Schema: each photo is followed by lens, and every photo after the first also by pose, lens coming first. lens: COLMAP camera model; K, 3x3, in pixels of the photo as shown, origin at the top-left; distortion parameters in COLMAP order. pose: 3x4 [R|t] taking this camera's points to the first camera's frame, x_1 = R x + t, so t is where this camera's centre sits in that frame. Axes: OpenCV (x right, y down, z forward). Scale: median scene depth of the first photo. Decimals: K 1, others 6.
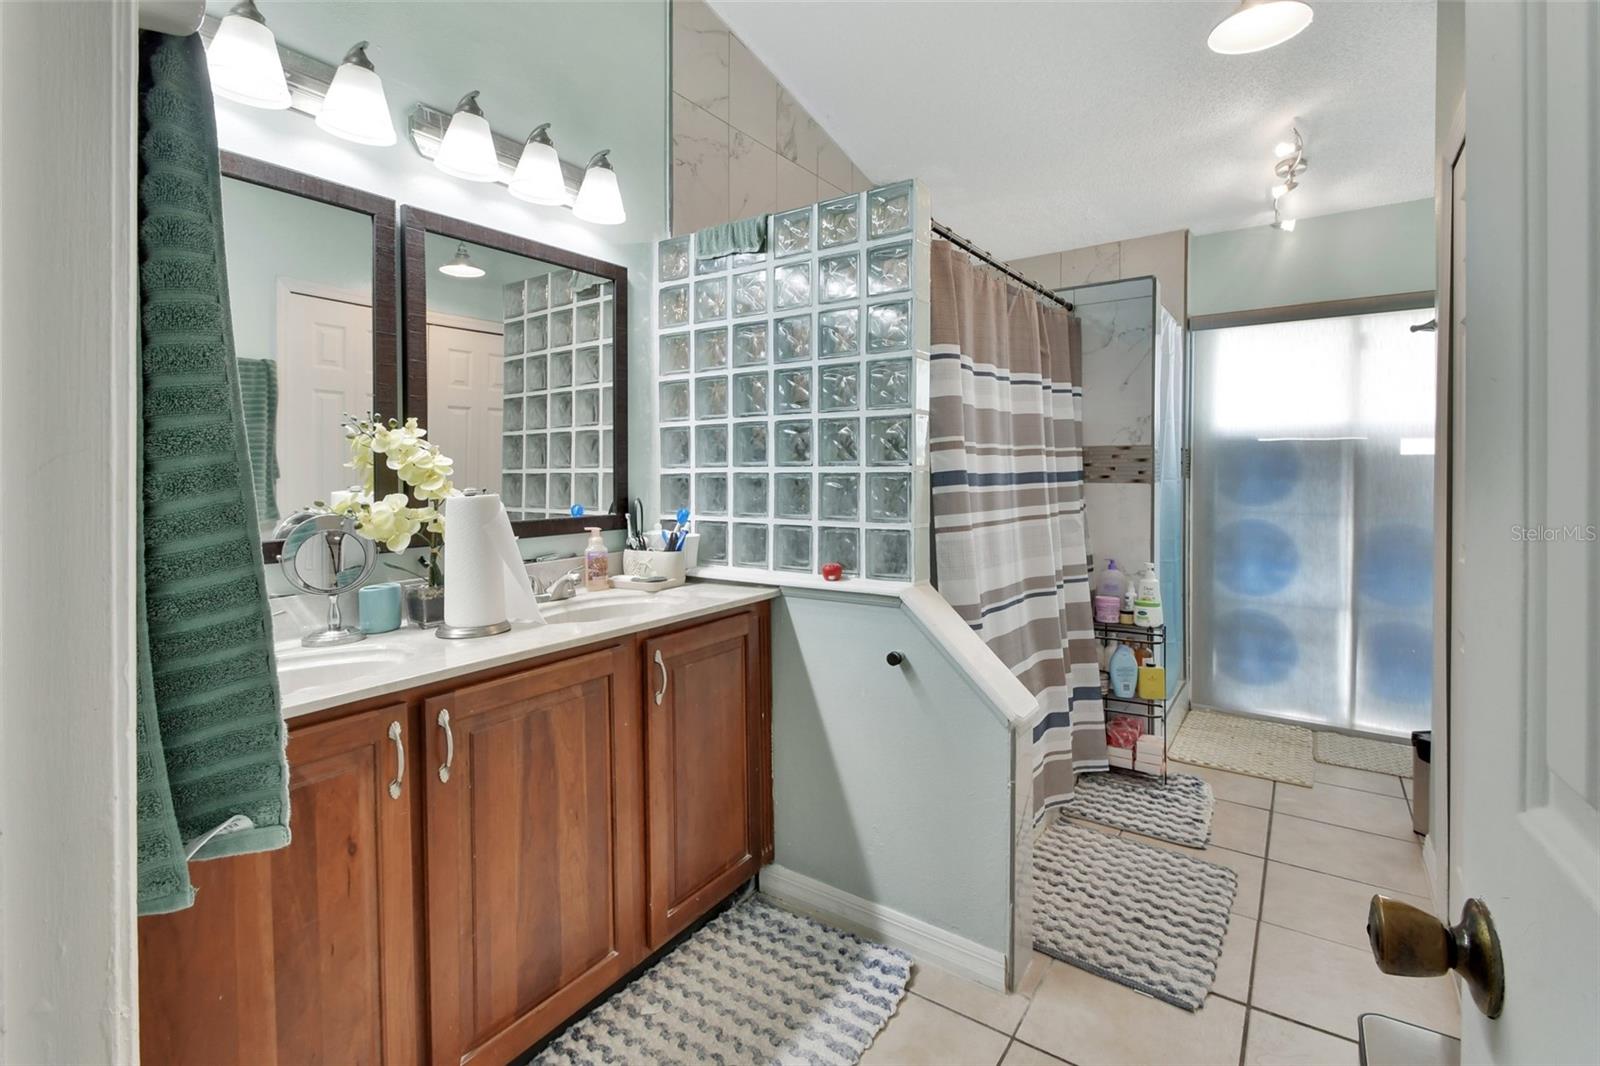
lens RADIAL K [[750.7, 0, 777.2], [0, 750.7, 485.6], [0, 0, 1]] dist [0.014250, -0.011106]
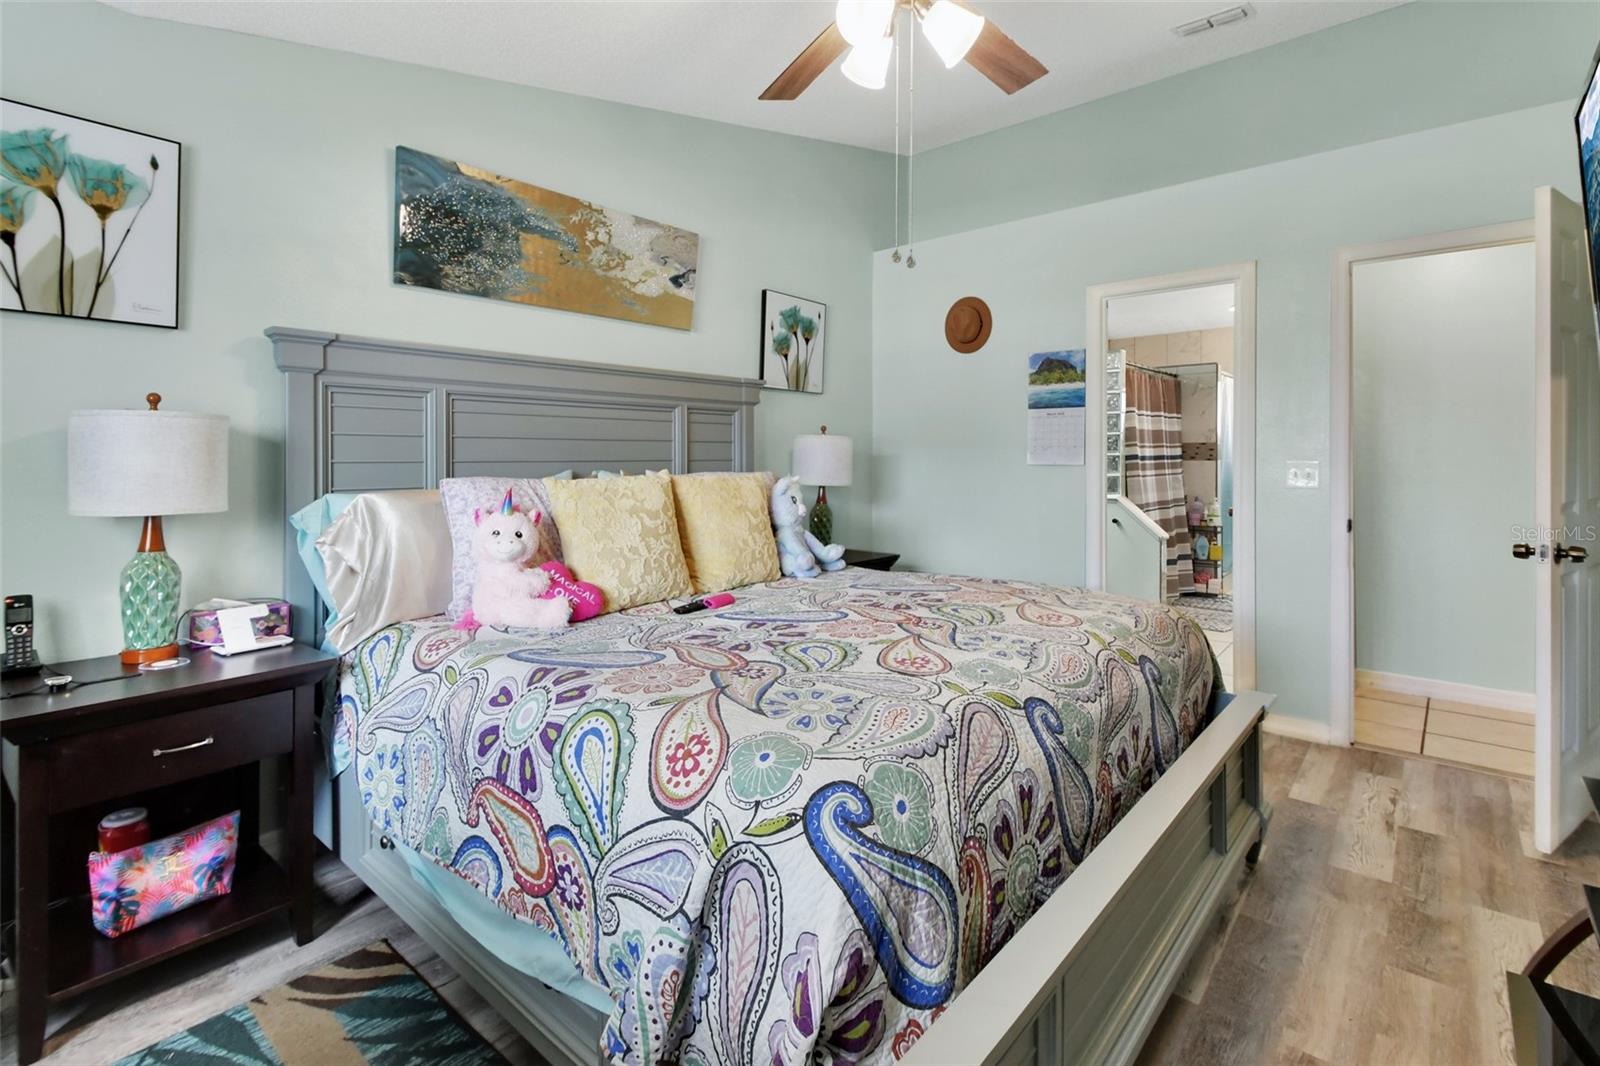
lens RADIAL K [[750.7, 0, 768.9], [0, 750.7, 468.5], [0, 0, 1]] dist [0.014250, -0.011106]
pose [[0.994761, 0.001826, -0.102207, -0.607722], [-0.001888, 0.999998, -0.000506, 0.025982], [0.102206, 0.000696, 0.994763, -1.395771]]
